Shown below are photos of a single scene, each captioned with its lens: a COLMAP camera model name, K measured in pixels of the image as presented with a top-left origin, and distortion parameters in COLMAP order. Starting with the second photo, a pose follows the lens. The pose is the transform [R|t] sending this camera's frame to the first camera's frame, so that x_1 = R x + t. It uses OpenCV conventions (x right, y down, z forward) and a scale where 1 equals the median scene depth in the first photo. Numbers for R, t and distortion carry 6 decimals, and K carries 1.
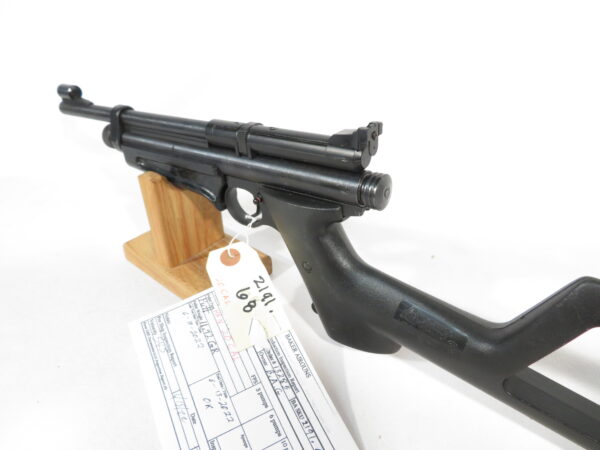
lens RADIAL K [[432.8, 0, 290.2], [0, 432.8, 216.7], [0, 0, 1]] dist [0.004545, 0.001505]
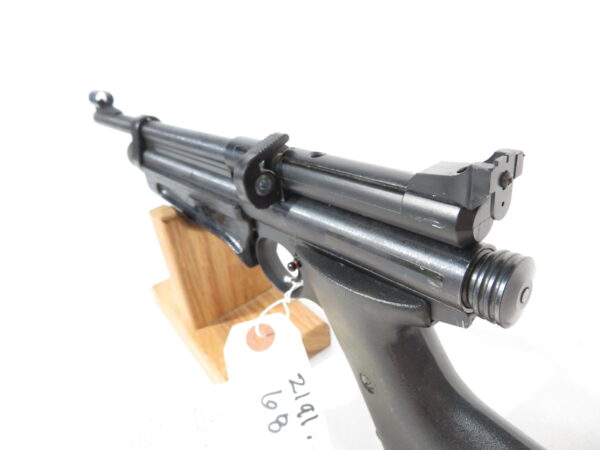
lens RADIAL K [[432.8, 0, 294.4], [0, 432.8, 223.0], [0, 0, 1]] dist [0.004545, 0.001505]
pose [[0.977222, 0.044535, -0.207493, 0.051479], [-0.044029, 0.999005, 0.007060, -0.099095], [0.207601, 0.002236, 0.978211, 0.362213]]
